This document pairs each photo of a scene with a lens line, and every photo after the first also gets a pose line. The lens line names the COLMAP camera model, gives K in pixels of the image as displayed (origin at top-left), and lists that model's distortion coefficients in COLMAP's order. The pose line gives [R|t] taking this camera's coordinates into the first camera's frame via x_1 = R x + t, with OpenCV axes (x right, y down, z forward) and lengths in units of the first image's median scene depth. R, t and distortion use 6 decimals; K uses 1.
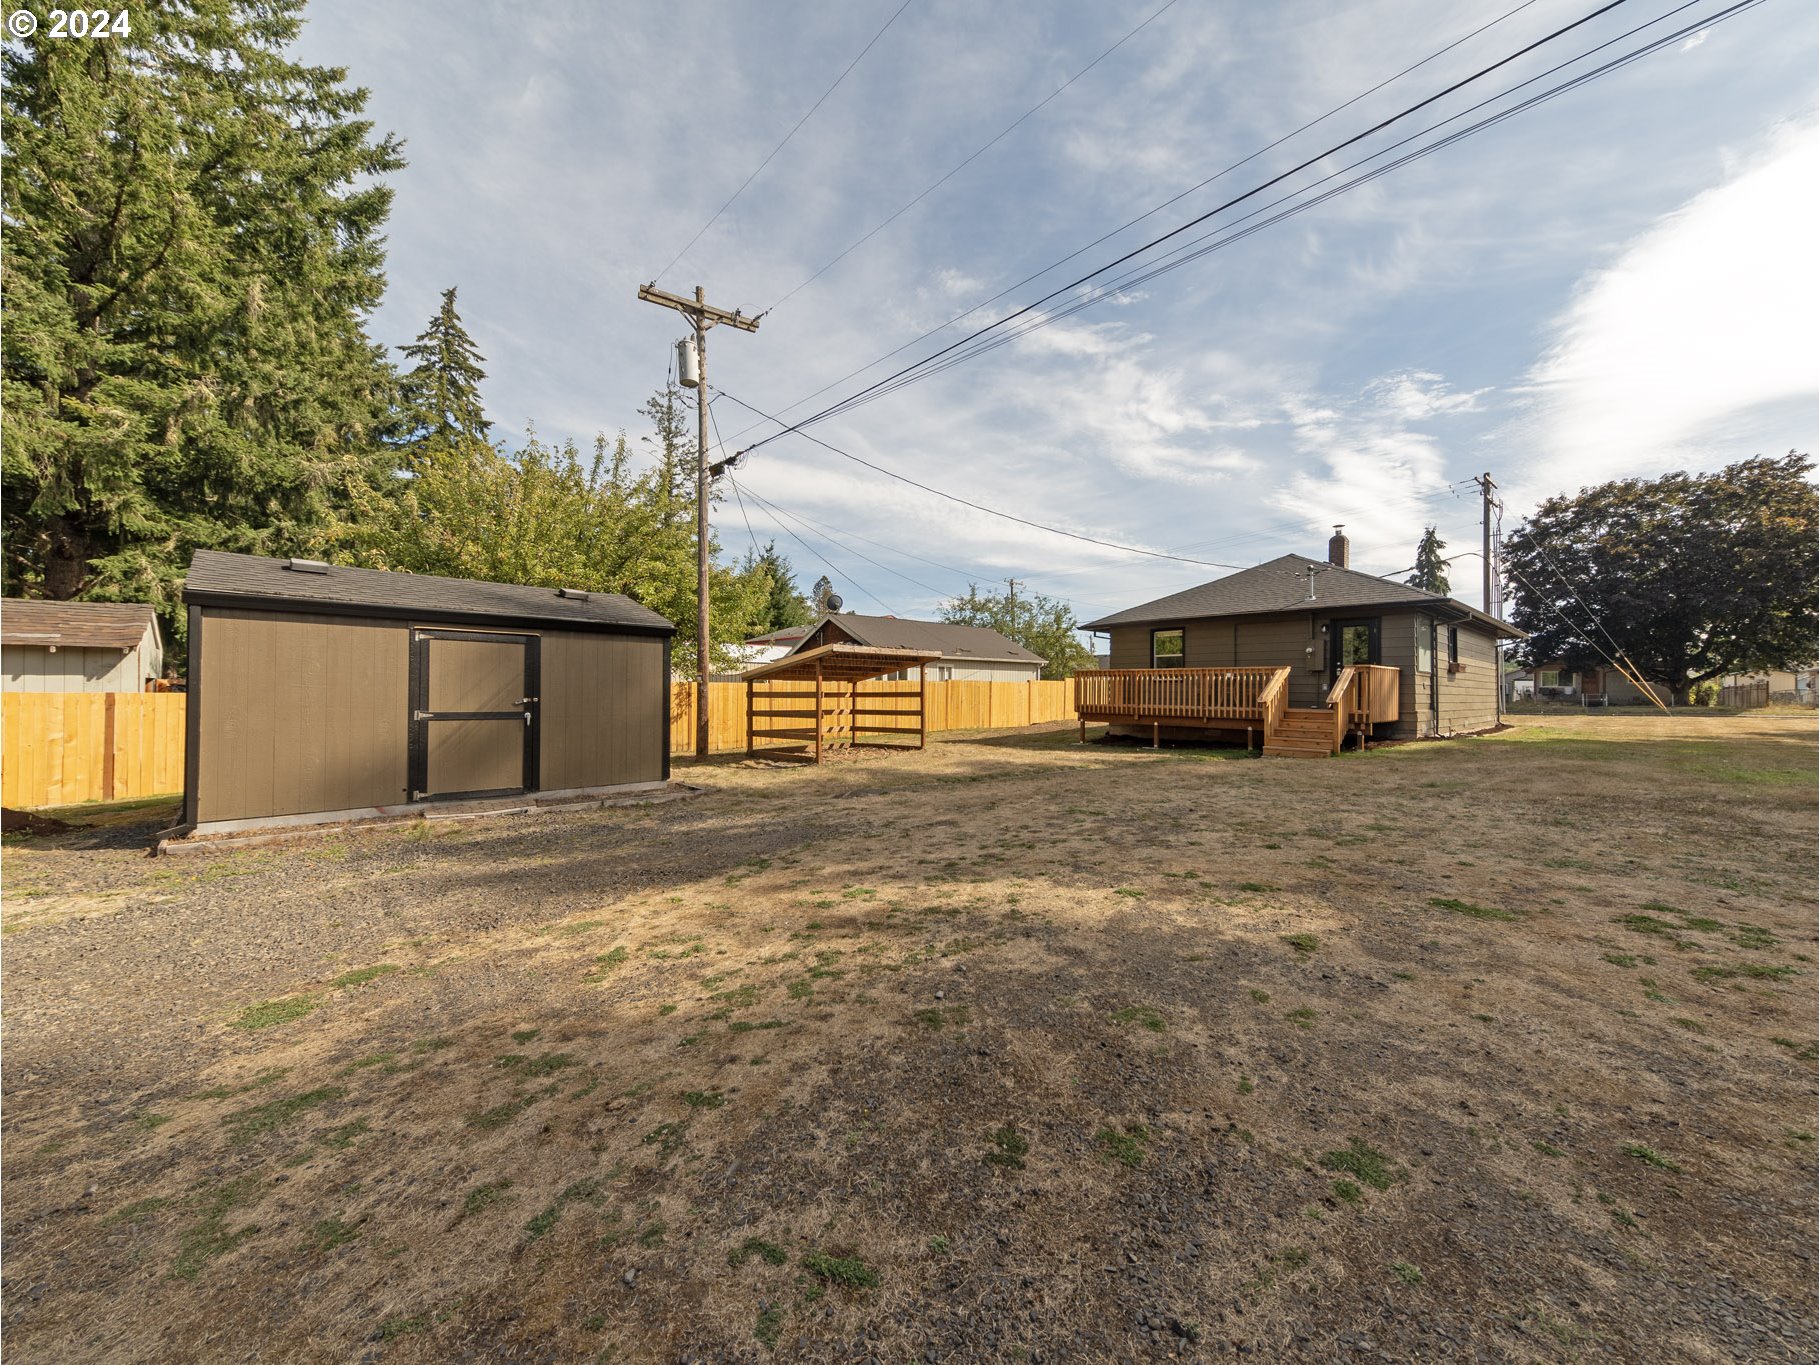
lens RADIAL K [[664.7, 0, 928.6], [0, 664.7, 676.1], [0, 0, 1]] dist [-0.000392, -0.001336]
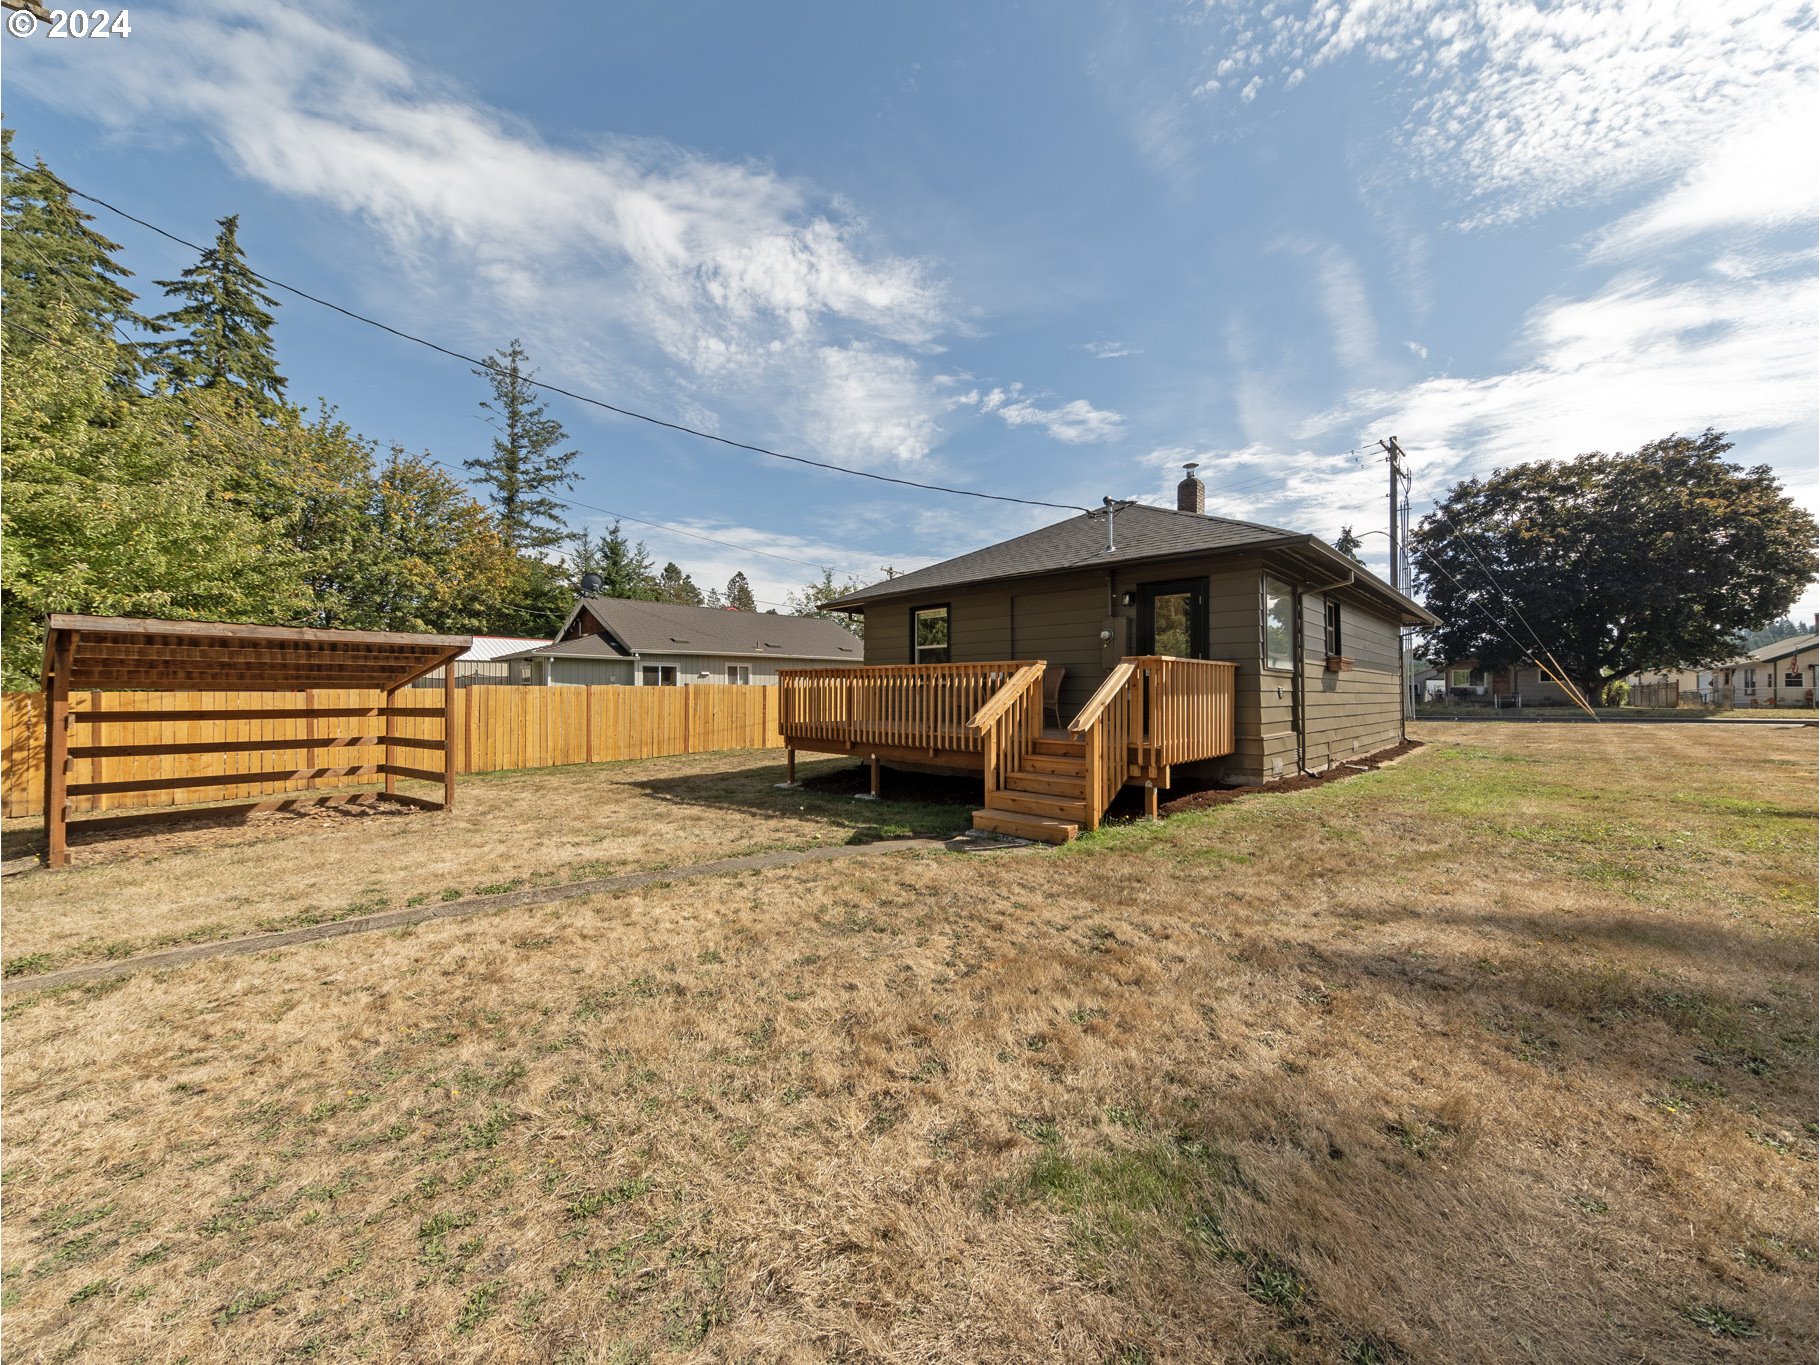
lens RADIAL K [[664.7, 0, 929.9], [0, 664.7, 679.3], [0, 0, 1]] dist [-0.000392, -0.001336]
pose [[0.996709, -0.004470, 0.080935, 0.244590], [0.004249, 0.999987, 0.002899, -0.000417], [-0.080947, -0.002546, 0.996715, 0.273539]]
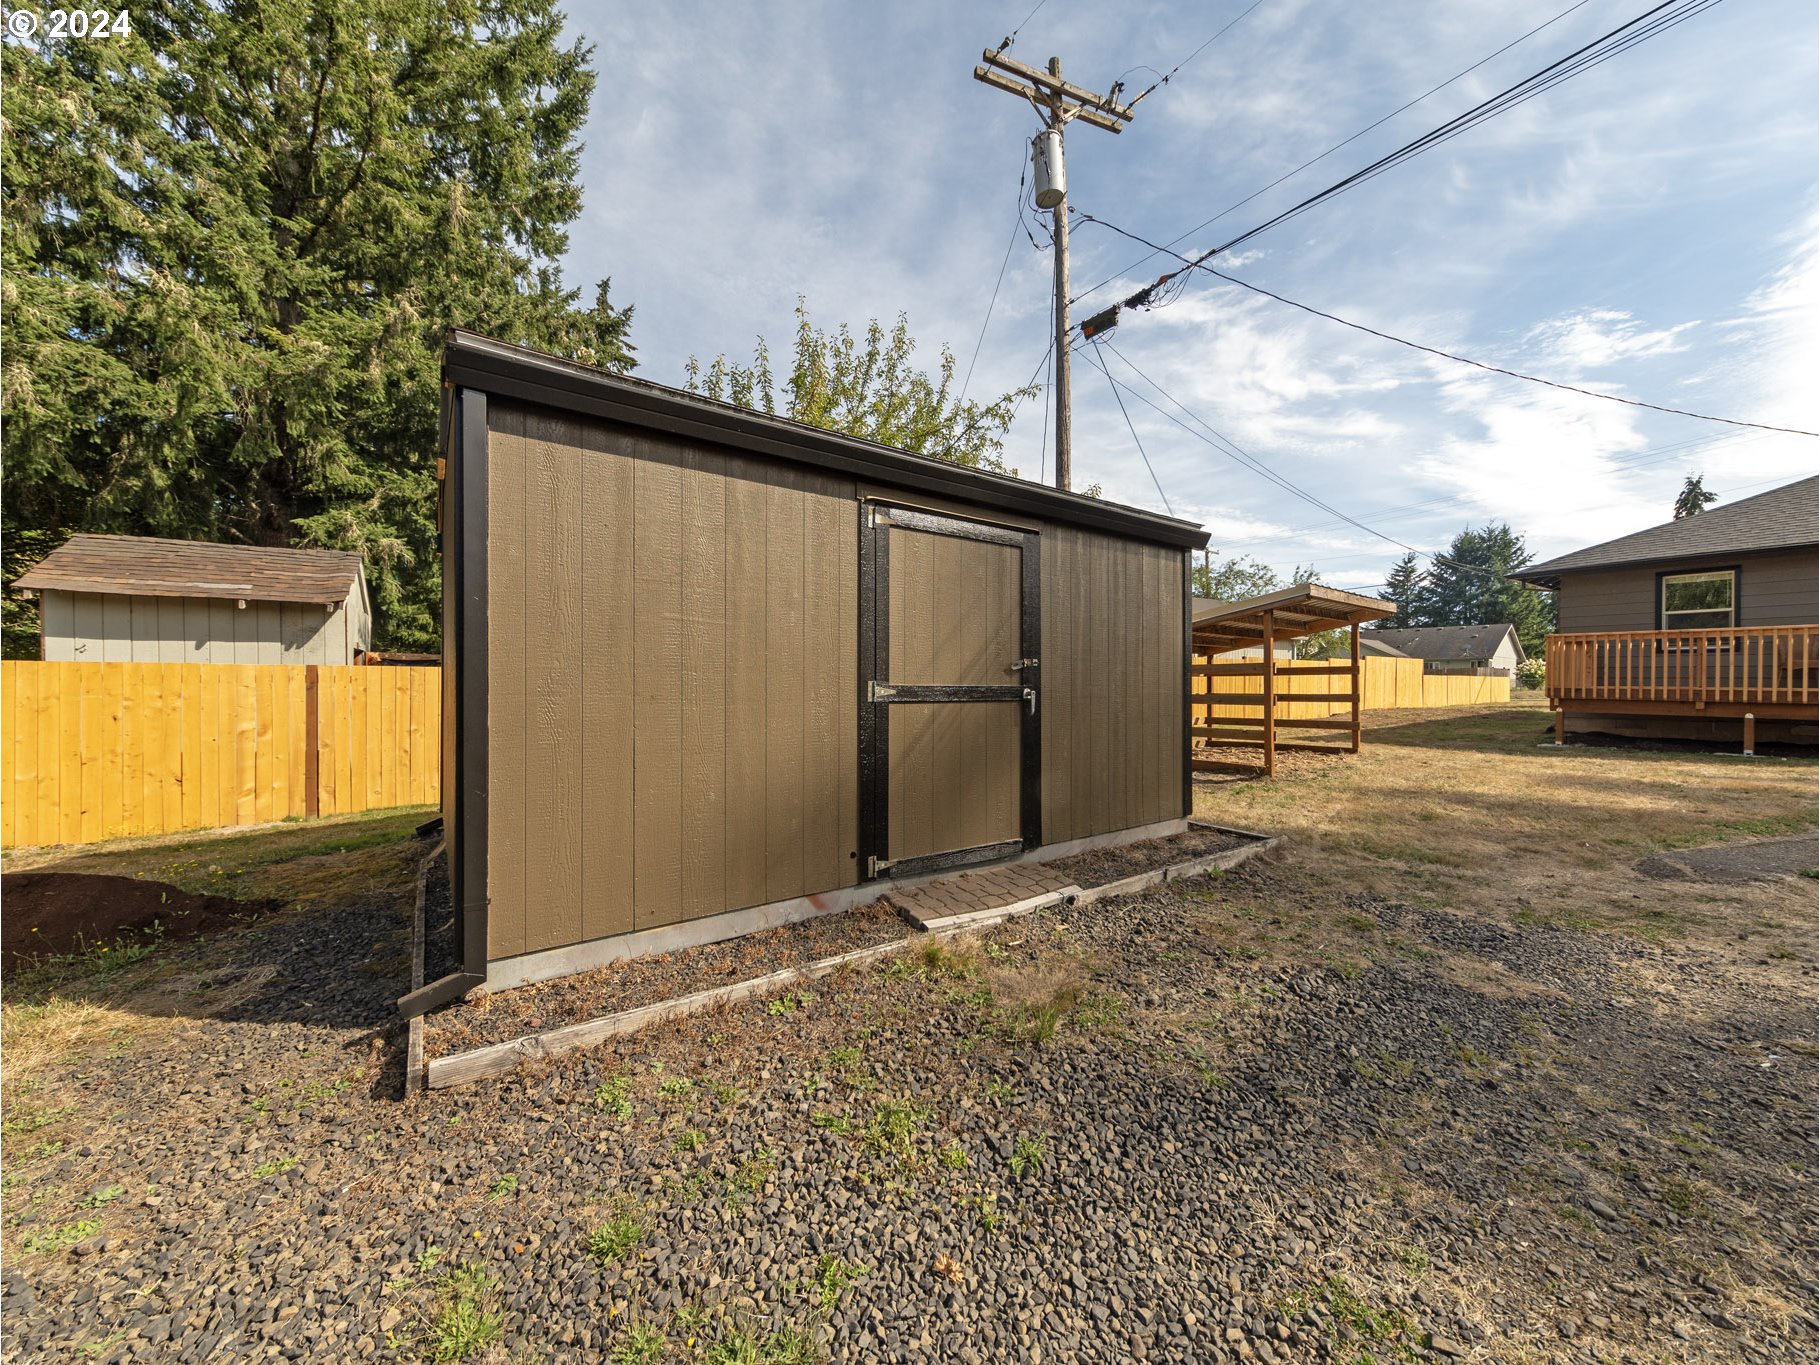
lens RADIAL K [[664.7, 0, 918.7], [0, 664.7, 673.9], [0, 0, 1]] dist [-0.000392, -0.001336]
pose [[0.987365, -0.004982, -0.158381, -0.230598], [0.006751, 0.999921, 0.010631, 0.014743], [0.158316, -0.011566, 0.987321, 0.191607]]
